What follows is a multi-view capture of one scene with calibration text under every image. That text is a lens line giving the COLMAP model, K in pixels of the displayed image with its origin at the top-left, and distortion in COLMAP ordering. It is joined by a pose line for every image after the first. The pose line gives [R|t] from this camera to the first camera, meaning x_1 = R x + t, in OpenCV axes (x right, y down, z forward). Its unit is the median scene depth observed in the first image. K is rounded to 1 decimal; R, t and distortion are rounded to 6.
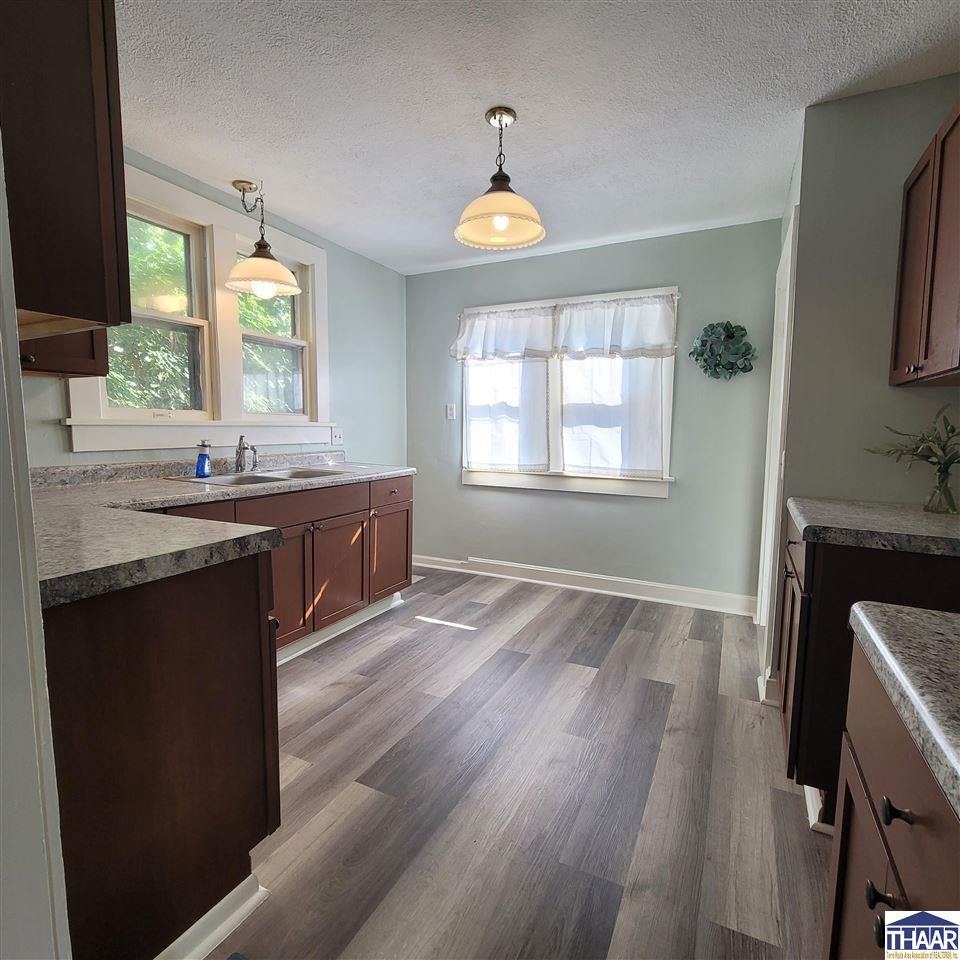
lens RADIAL K [[526.2, 0, 477.8], [0, 526.2, 476.1], [0, 0, 1]] dist [-0.007654, 0.001831]
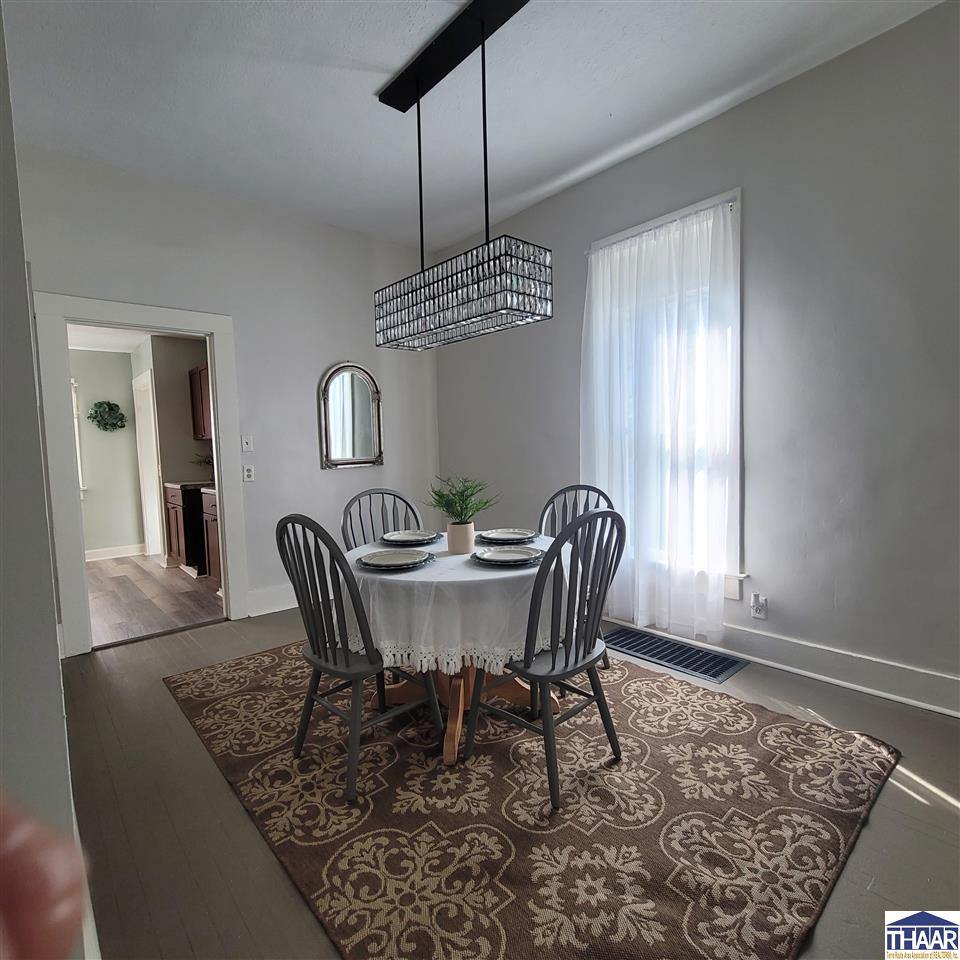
lens RADIAL K [[526.2, 0, 477.8], [0, 526.2, 476.1], [0, 0, 1]] dist [-0.007654, 0.001831]
pose [[0.375320, -0.080644, 0.923380, -0.787339], [0.124581, 0.991558, 0.035961, 0.068884], [-0.918485, 0.101539, 0.382198, -0.909958]]
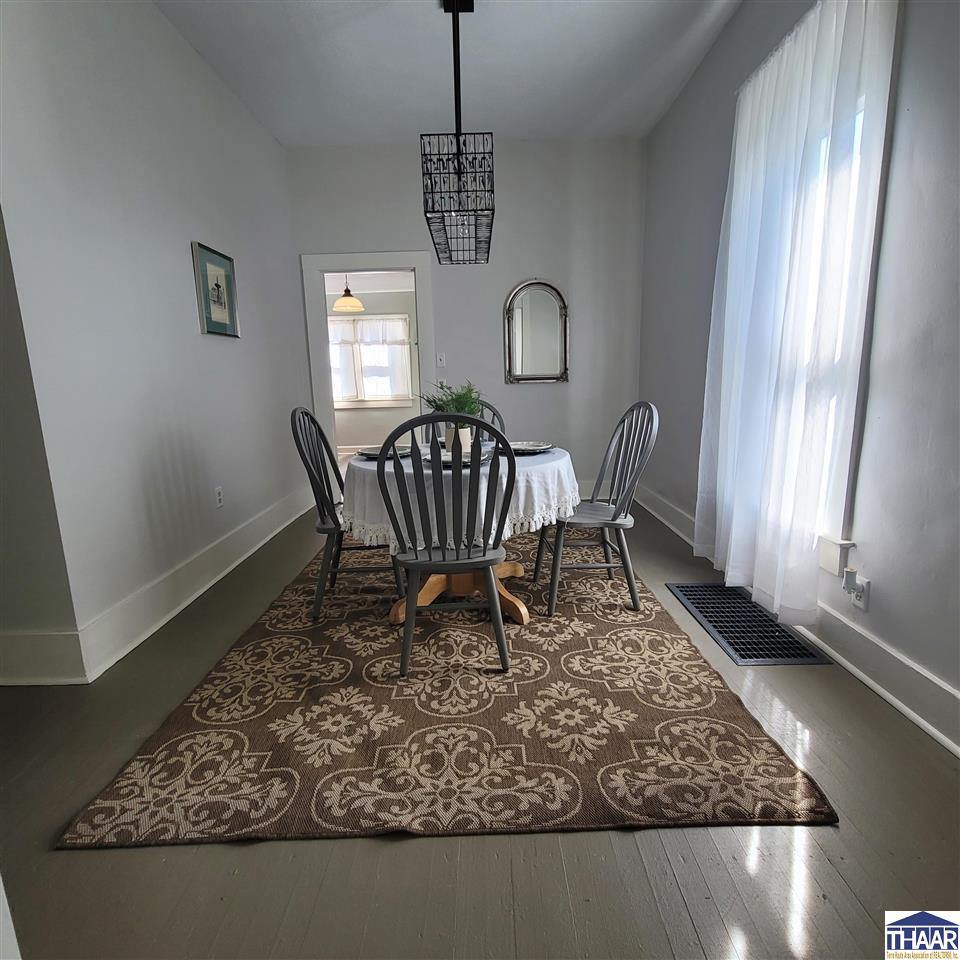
lens RADIAL K [[526.2, 0, 477.8], [0, 526.2, 476.1], [0, 0, 1]] dist [-0.007654, 0.001831]
pose [[0.892468, -0.113248, 0.436663, -0.458648], [0.078027, 0.992139, 0.097835, 0.151578], [-0.444310, -0.053243, 0.894289, -1.305430]]
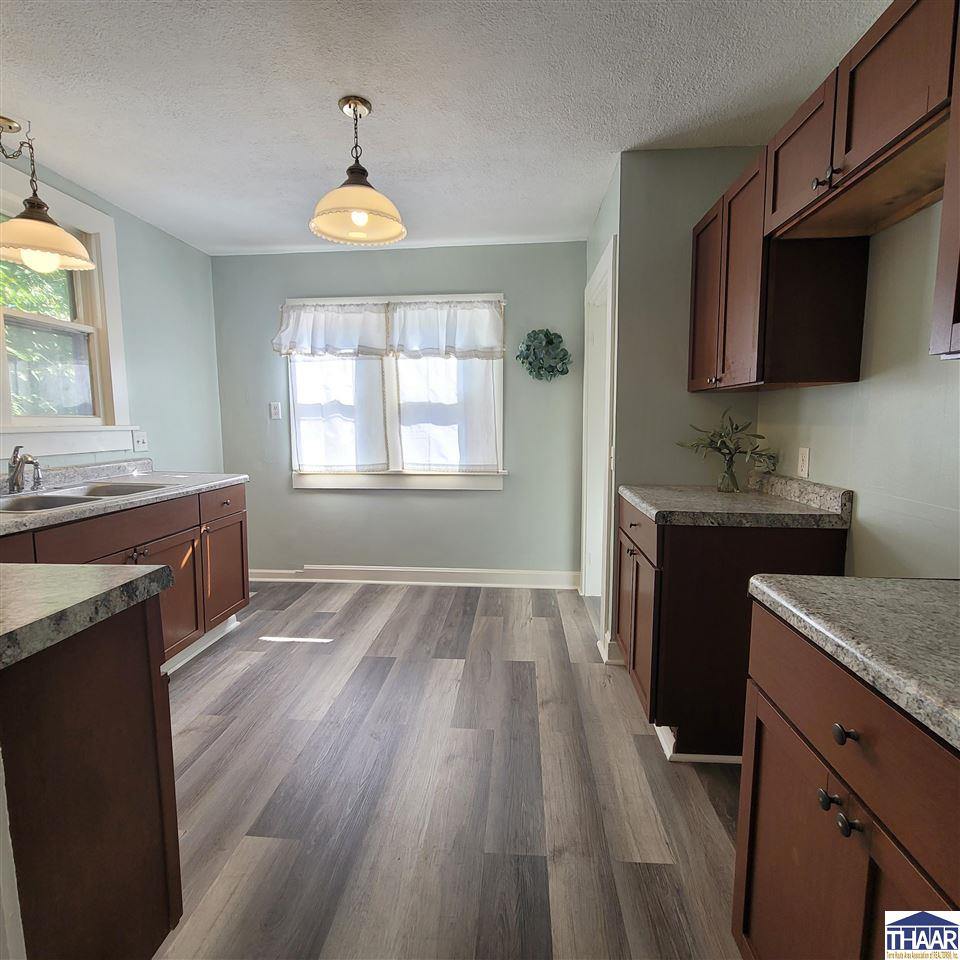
lens RADIAL K [[526.2, 0, 477.8], [0, 526.2, 476.1], [0, 0, 1]] dist [-0.007654, 0.001831]
pose [[0.927832, -0.052380, 0.369302, -0.089070], [0.047355, 0.998621, 0.022667, -0.015093], [-0.369980, -0.003543, 0.929033, 0.017805]]
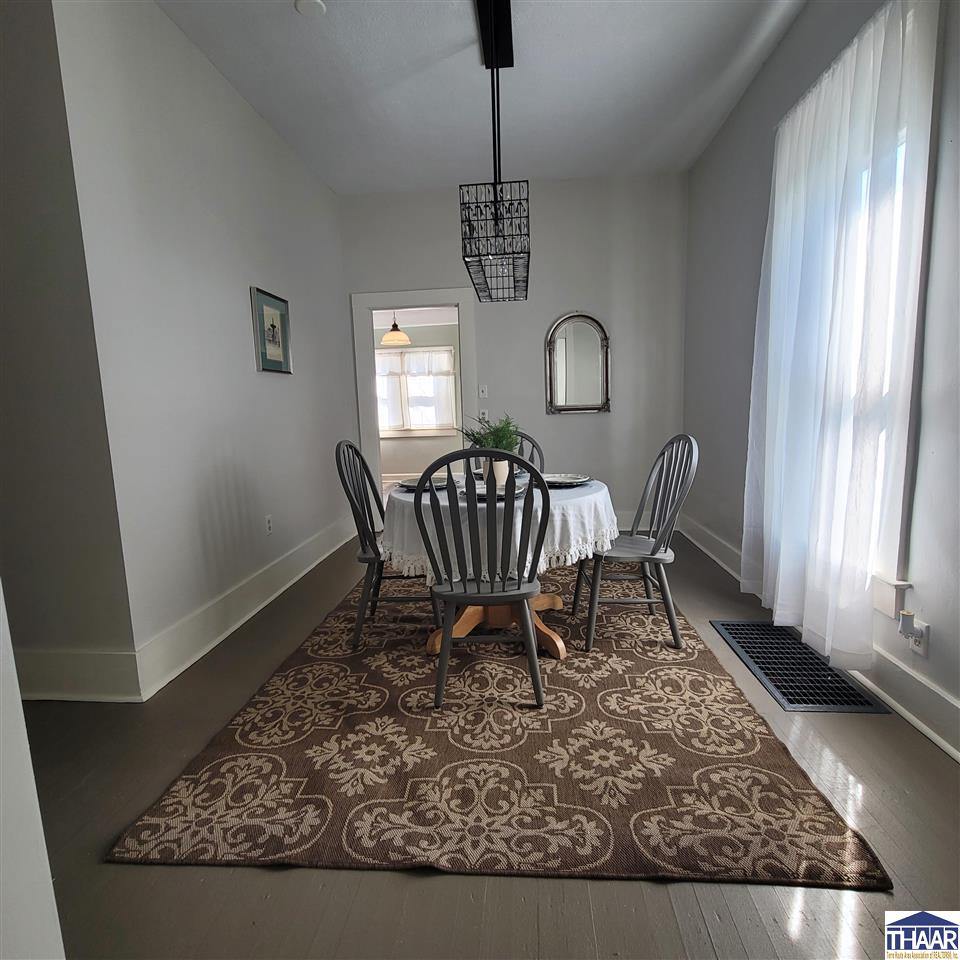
lens RADIAL K [[526.2, 0, 477.8], [0, 526.2, 476.1], [0, 0, 1]] dist [-0.007654, 0.001831]
pose [[0.927779, -0.086866, 0.362878, -0.451681], [0.077492, 0.996177, 0.040340, 0.144324], [-0.364995, -0.009307, 0.930963, -1.319572]]
